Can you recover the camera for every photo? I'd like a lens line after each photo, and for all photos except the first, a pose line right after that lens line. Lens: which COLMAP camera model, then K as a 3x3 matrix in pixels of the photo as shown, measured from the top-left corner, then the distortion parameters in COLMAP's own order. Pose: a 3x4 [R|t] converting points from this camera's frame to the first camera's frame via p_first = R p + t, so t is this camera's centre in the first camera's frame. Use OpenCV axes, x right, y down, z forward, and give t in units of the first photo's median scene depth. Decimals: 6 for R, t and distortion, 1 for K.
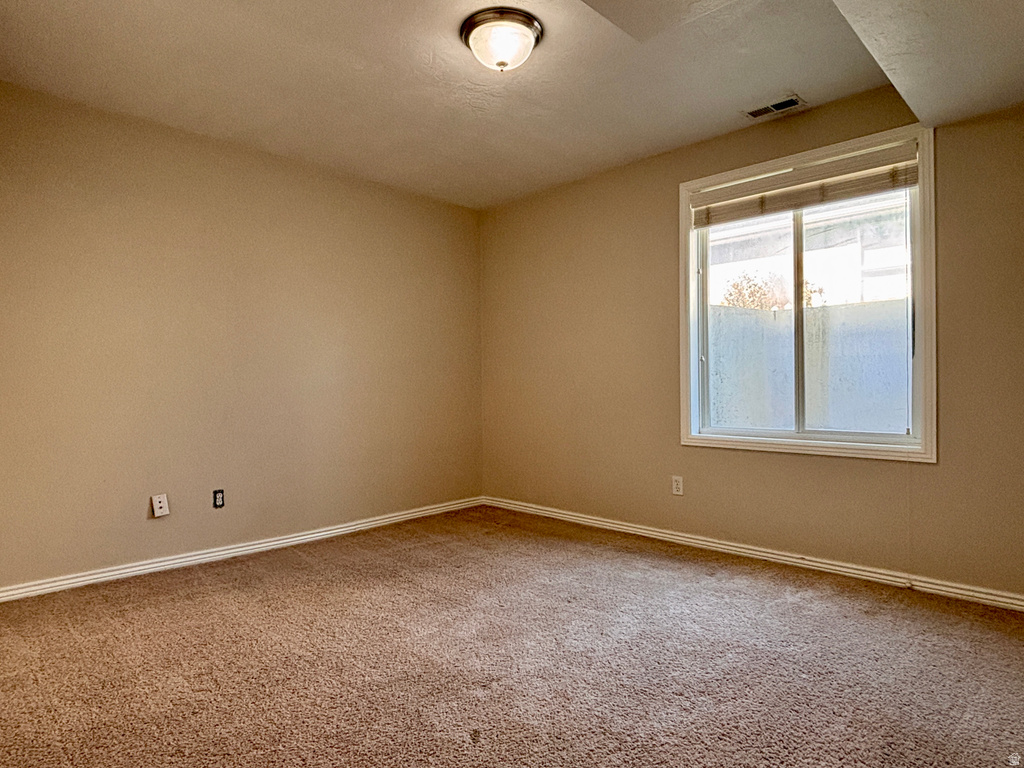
lens RADIAL K [[606.3, 0, 512.0], [0, 606.3, 384.0], [0, 0, 1]] dist [-0.000840, 0.000154]
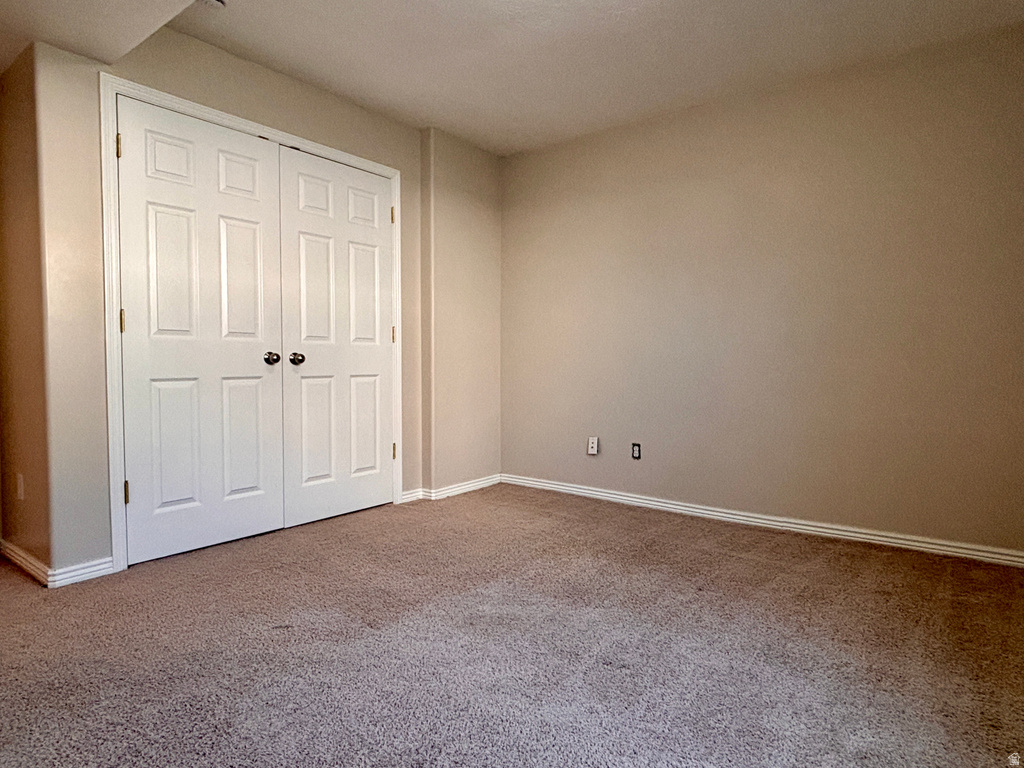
lens RADIAL K [[606.3, 0, 512.0], [0, 606.3, 384.0], [0, 0, 1]] dist [-0.000840, 0.000154]
pose [[0.121104, 0.063027, -0.990637, 0.629012], [-0.003697, 0.998004, 0.063044, -0.005739], [0.992633, -0.003973, 0.121095, 0.670569]]
